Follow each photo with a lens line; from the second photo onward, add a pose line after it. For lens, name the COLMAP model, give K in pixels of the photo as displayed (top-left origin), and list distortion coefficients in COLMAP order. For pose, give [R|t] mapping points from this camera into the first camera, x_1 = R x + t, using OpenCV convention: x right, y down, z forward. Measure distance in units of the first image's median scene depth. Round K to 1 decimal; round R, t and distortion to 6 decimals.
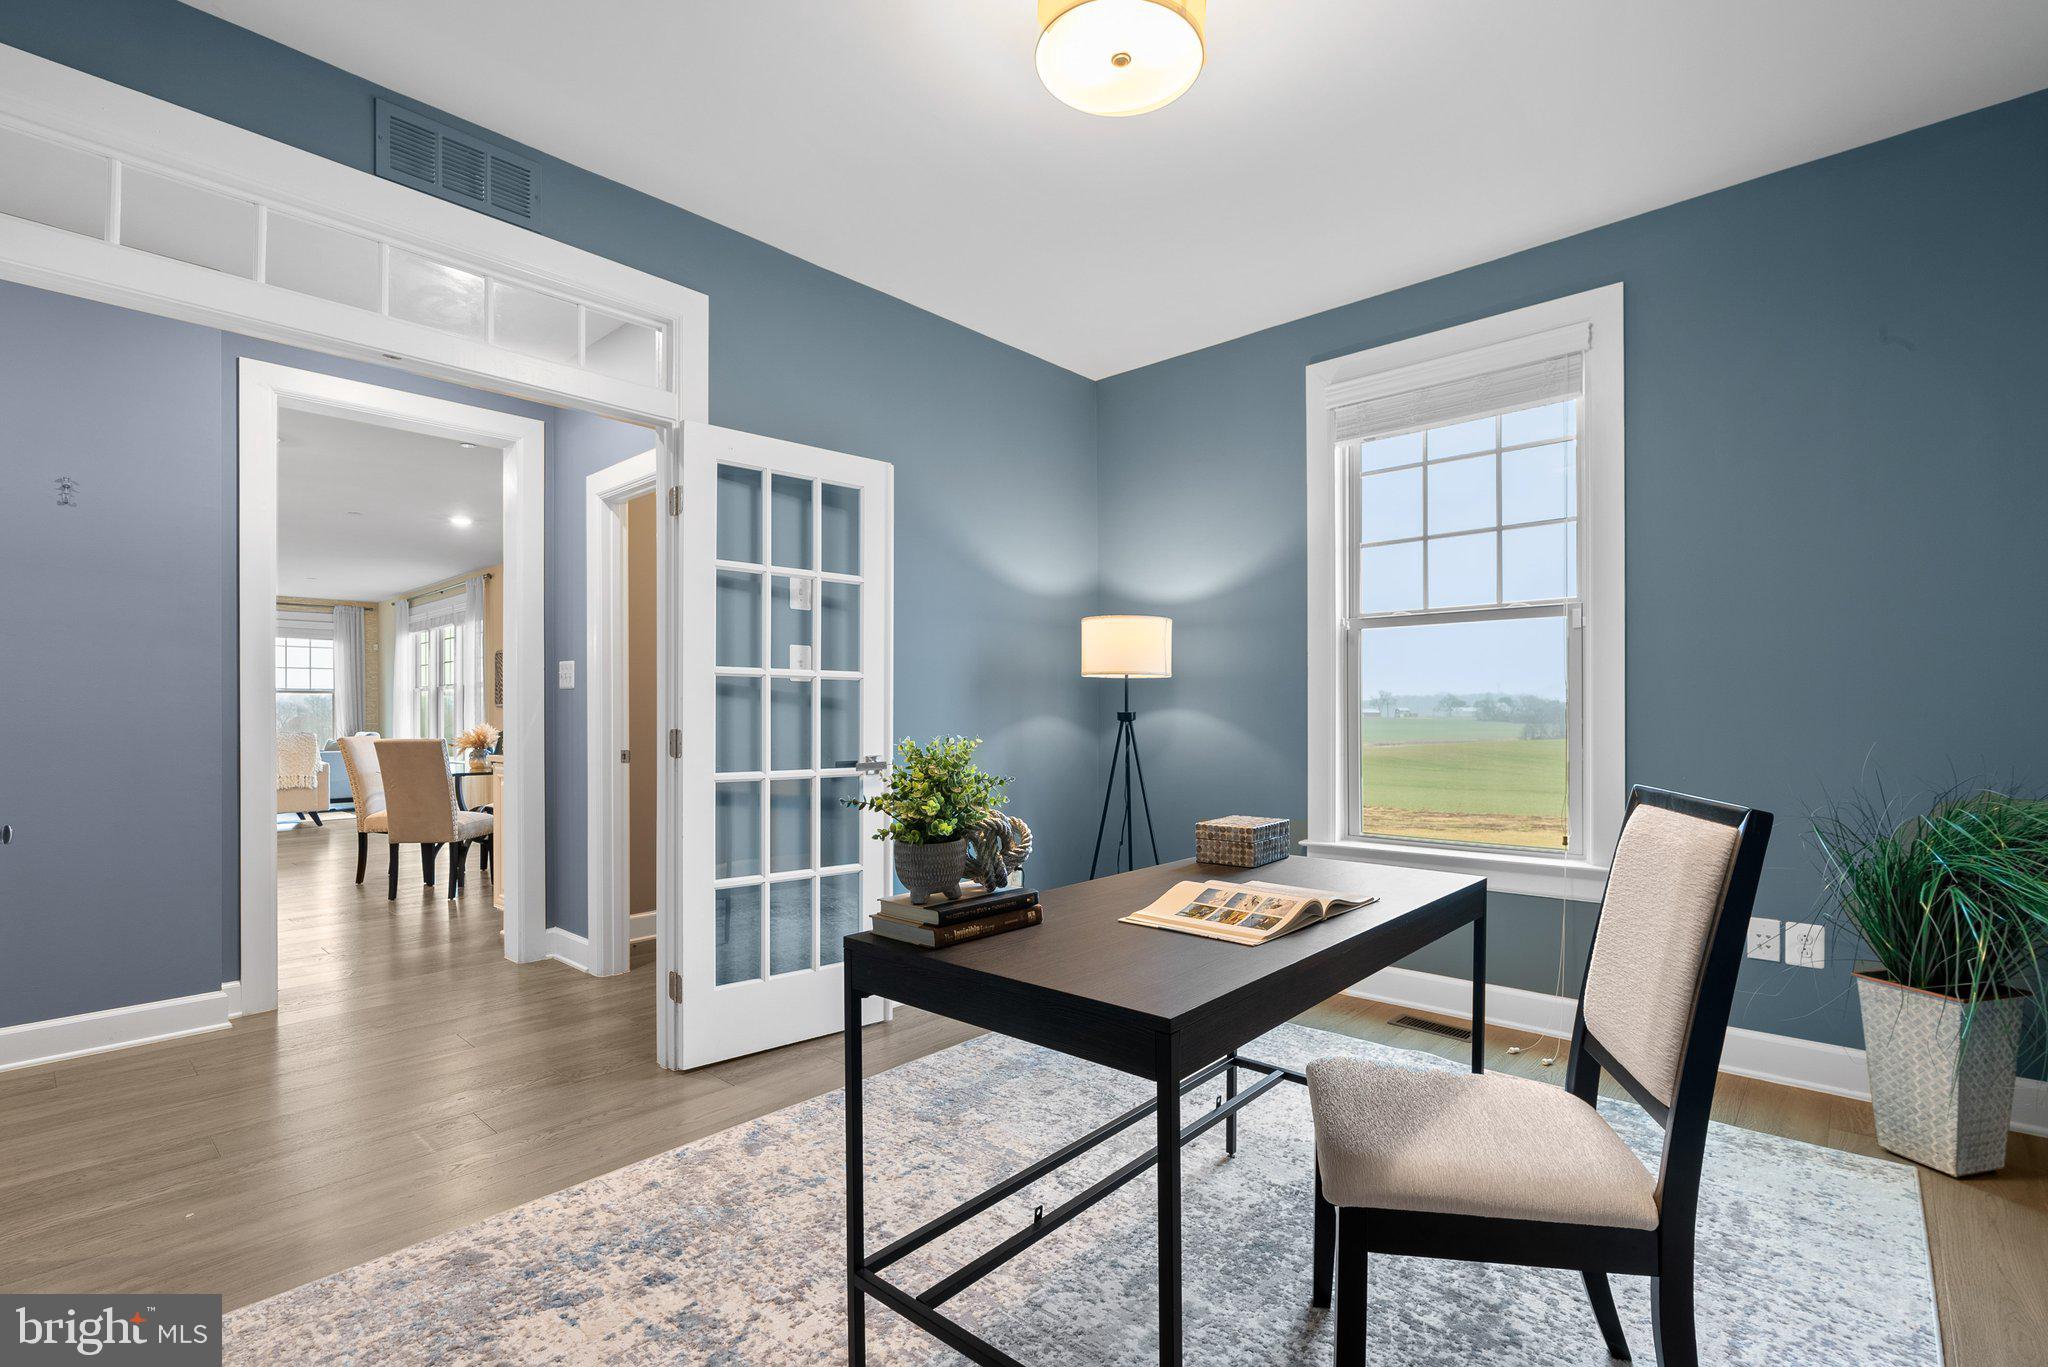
lens RADIAL K [[936.4, 0, 1022.7], [0, 936.4, 710.6], [0, 0, 1]] dist [0.001186, 0.000120]
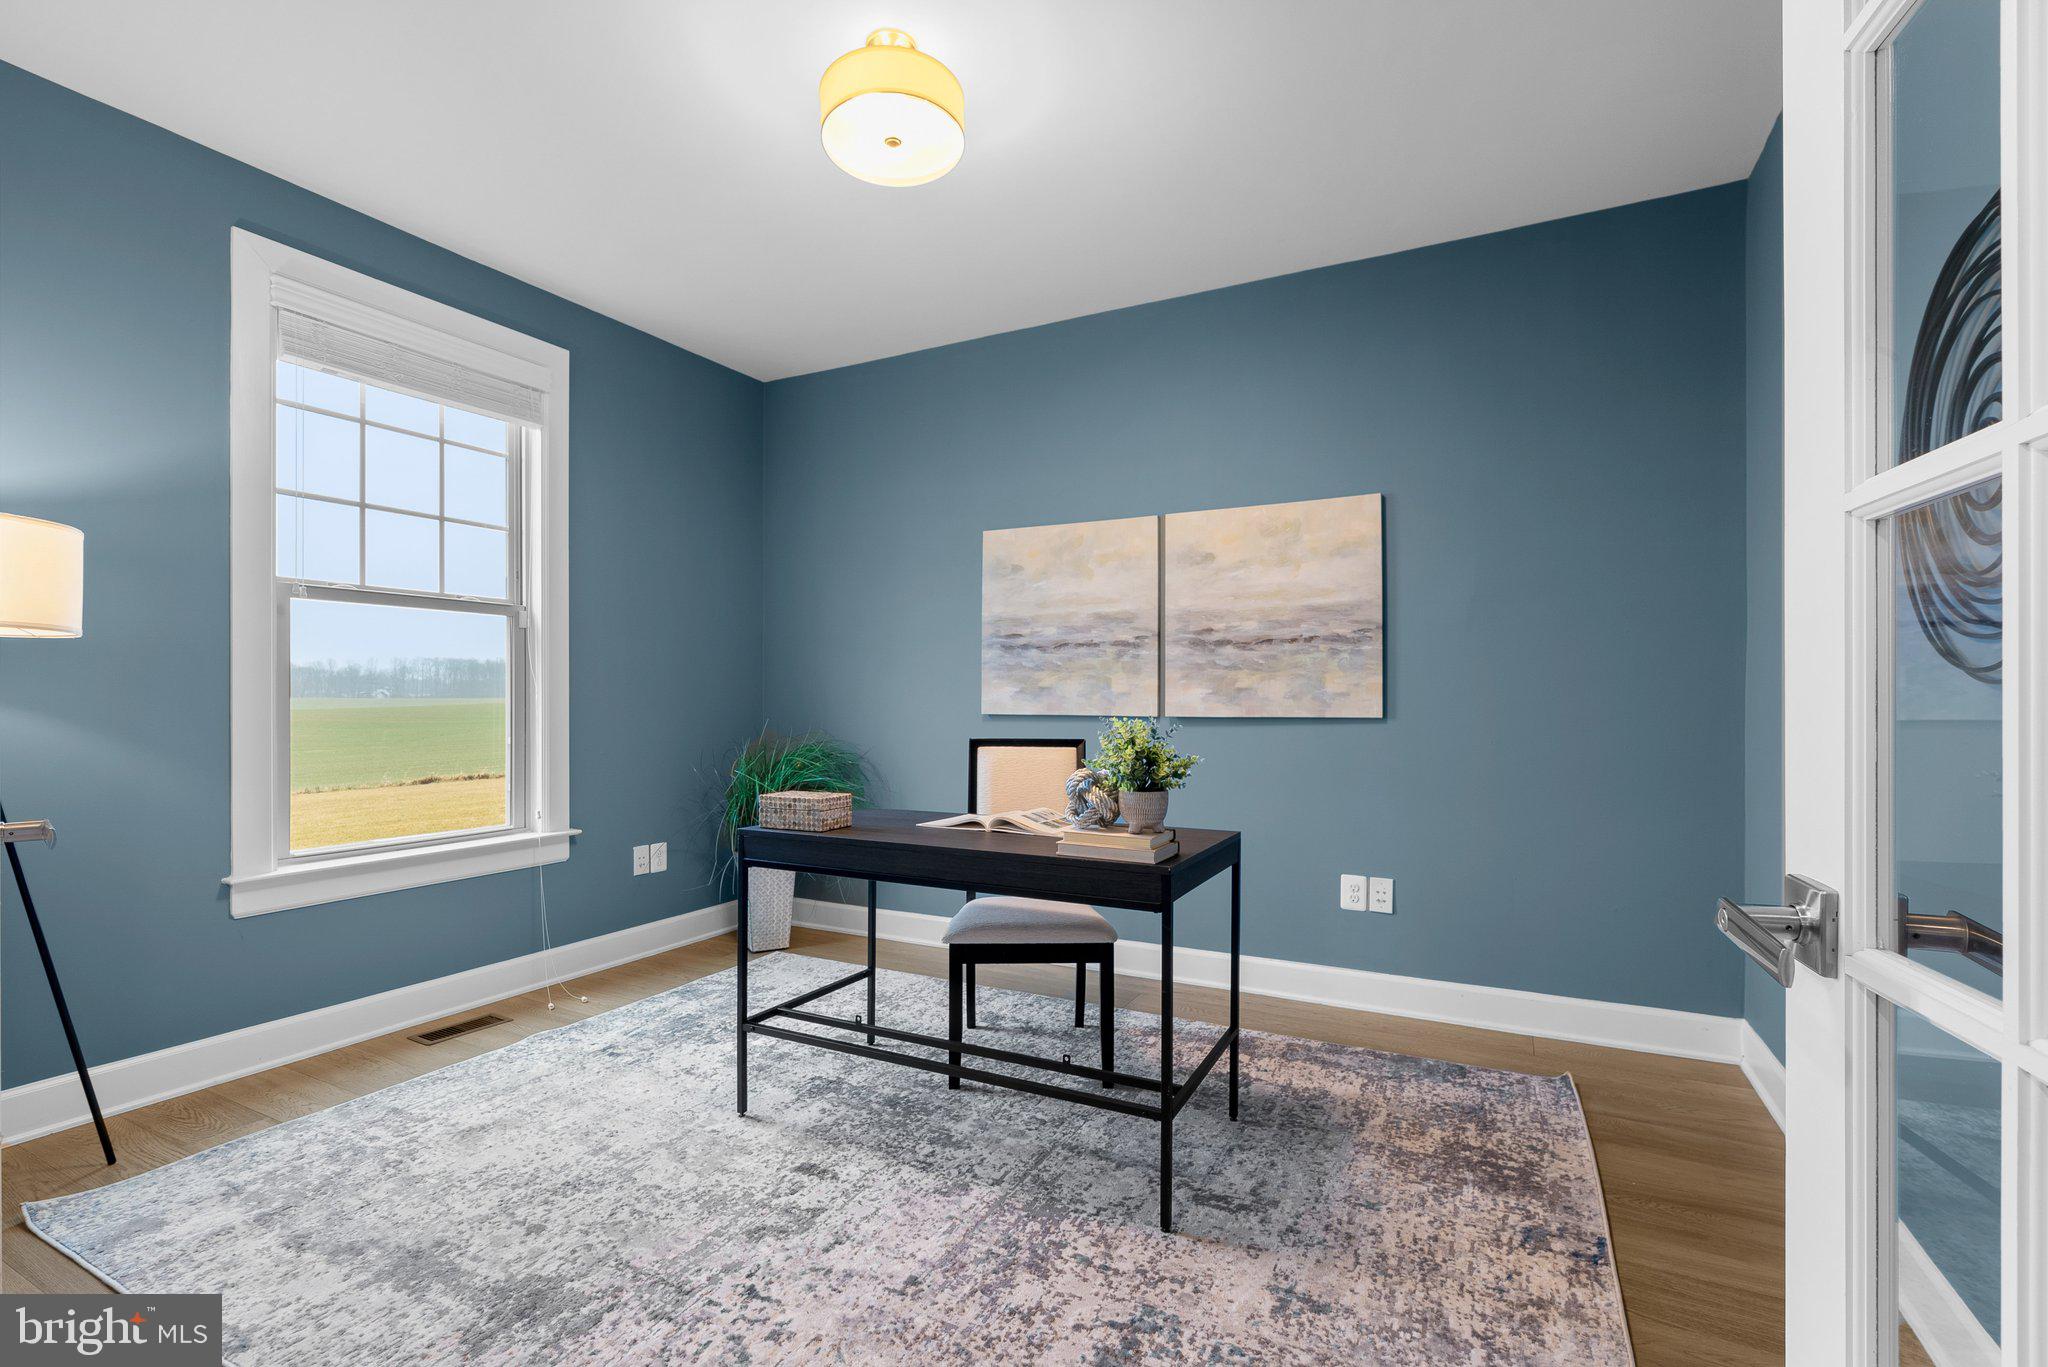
lens RADIAL K [[930.1, 0, 1024.0], [0, 930.1, 683.5], [0, 0, 1]] dist [-0.000797, -0.000136]
pose [[-0.248570, 0.022826, 0.968345, -0.600002], [0.005665, 0.999739, -0.022112, 0.007593], [-0.968597, -0.000010, -0.248635, 0.644133]]
